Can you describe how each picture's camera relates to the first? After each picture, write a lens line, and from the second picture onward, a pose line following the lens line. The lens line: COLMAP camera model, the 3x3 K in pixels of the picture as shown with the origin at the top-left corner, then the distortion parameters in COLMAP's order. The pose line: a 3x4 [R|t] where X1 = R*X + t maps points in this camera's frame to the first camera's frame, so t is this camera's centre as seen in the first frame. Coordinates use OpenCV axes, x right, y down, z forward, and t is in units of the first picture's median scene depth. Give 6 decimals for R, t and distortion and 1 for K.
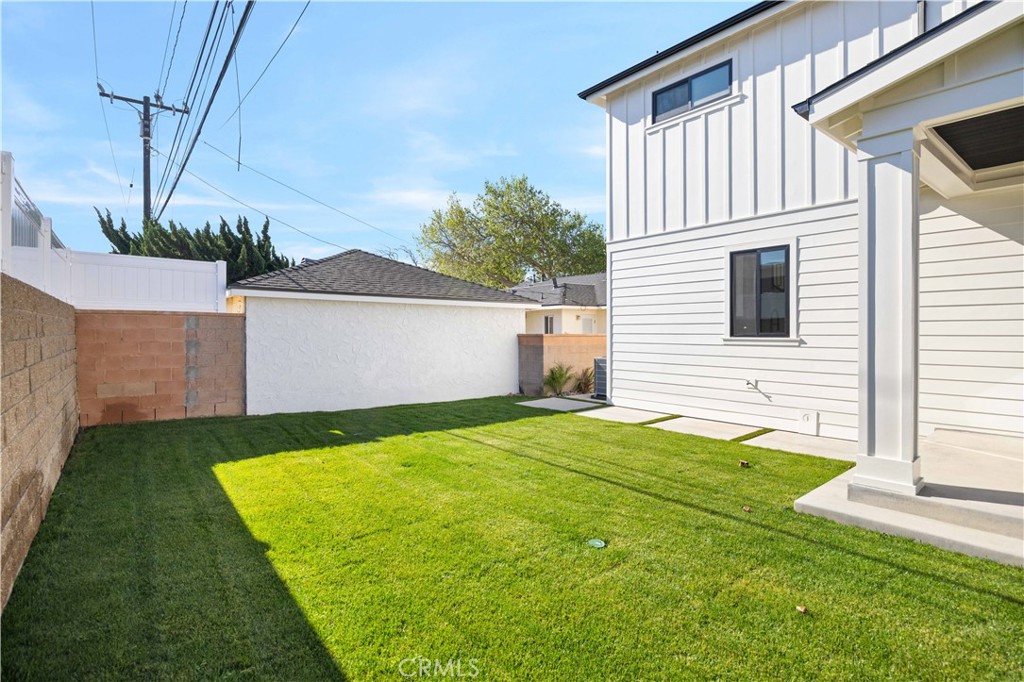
lens RADIAL K [[499.3, 0, 512.0], [0, 499.3, 341.0], [0, 0, 1]] dist [-0.007804, -0.000767]
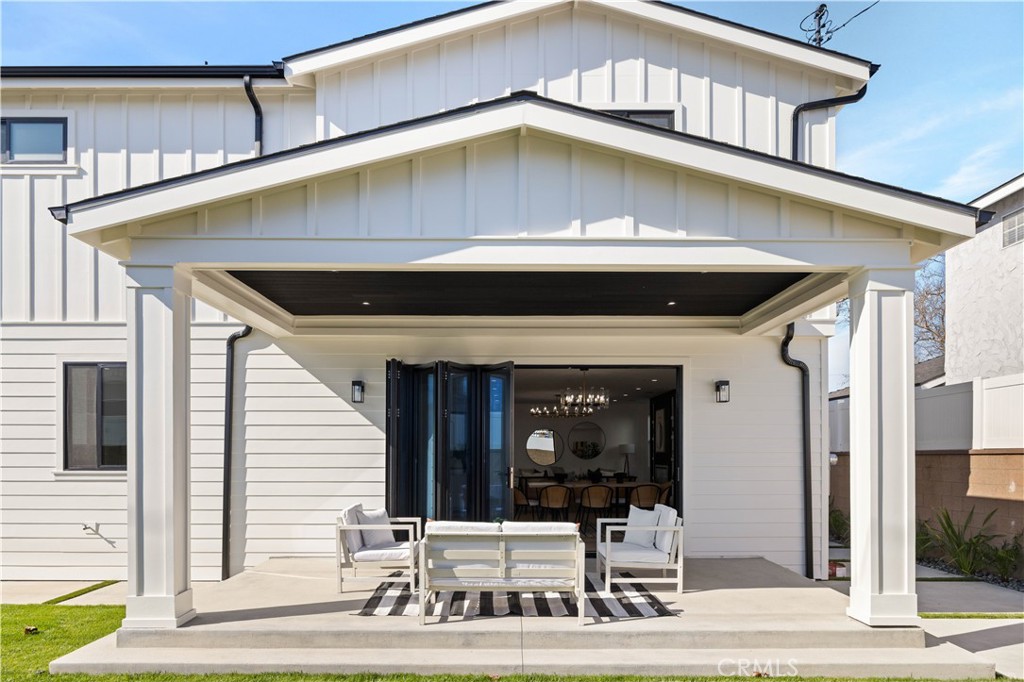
lens RADIAL K [[630.8, 0, 612.9], [0, 630.8, 455.1], [0, 0, 1]] dist [0.001966, -0.001960]
pose [[0.635728, 0.000728, 0.771913, 0.221851], [0.013992, 0.999824, -0.012466, -0.007849], [-0.771786, 0.018726, 0.635606, -0.297401]]
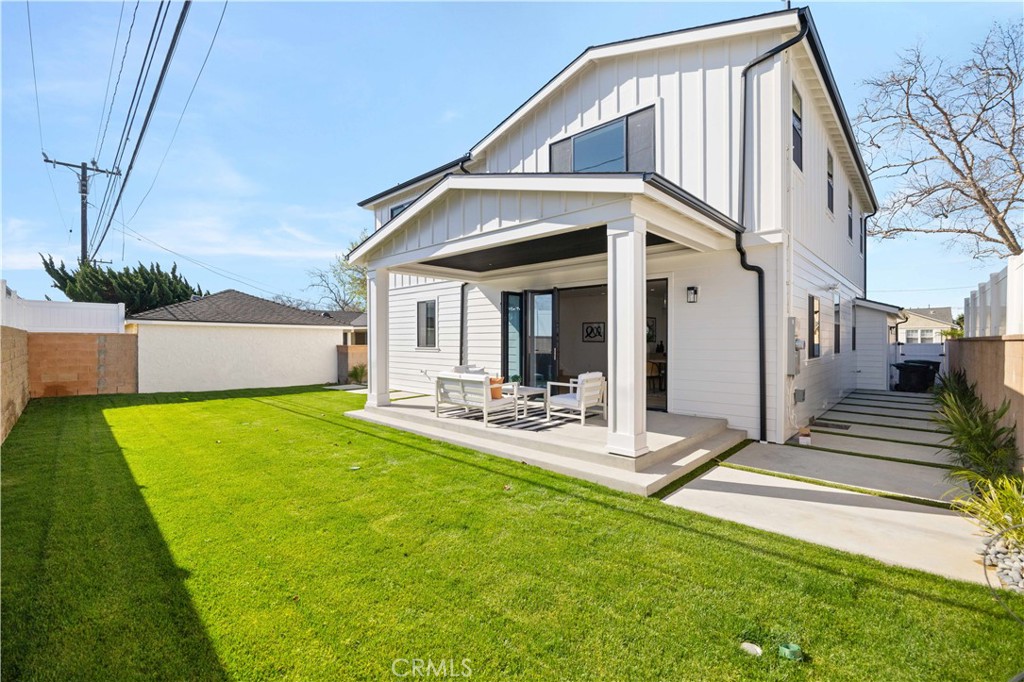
lens RADIAL K [[455.4, 0, 512.0], [0, 455.4, 341.0], [0, 0, 1]] dist [-0.001117, 0.000071]
pose [[0.994024, -0.000229, 0.109159, 0.607598], [0.001993, 0.999869, -0.016056, -0.002772], [-0.109141, 0.016178, 0.993895, -0.737804]]
